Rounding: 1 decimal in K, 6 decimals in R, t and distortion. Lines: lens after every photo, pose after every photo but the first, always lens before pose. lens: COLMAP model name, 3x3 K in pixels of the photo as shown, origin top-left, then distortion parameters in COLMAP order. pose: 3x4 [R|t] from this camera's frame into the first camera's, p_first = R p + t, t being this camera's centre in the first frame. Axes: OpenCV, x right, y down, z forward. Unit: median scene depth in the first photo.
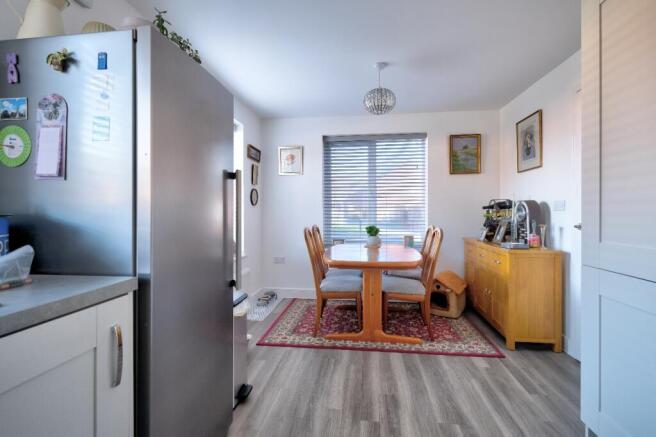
lens RADIAL K [[312.1, 0, 328.6], [0, 312.1, 211.9], [0, 0, 1]] dist [-0.000638, -0.000234]
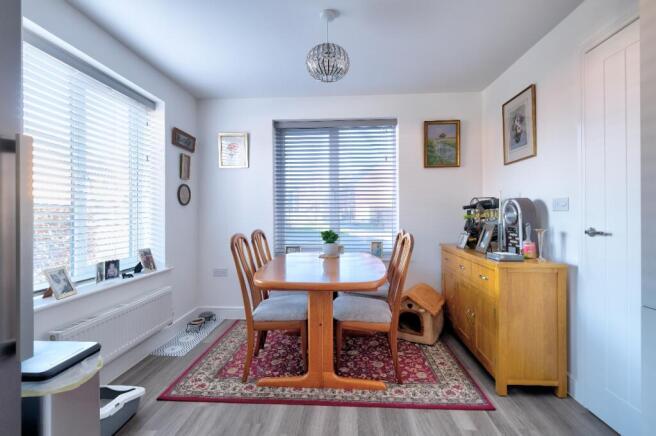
lens RADIAL K [[312.1, 0, 328.6], [0, 312.1, 211.4], [0, 0, 1]] dist [-0.000638, -0.000234]
pose [[0.998162, -0.002469, 0.060552, 0.105069], [0.002731, 0.999987, -0.004238, -0.000826], [-0.060540, 0.004396, 0.998156, 0.233449]]
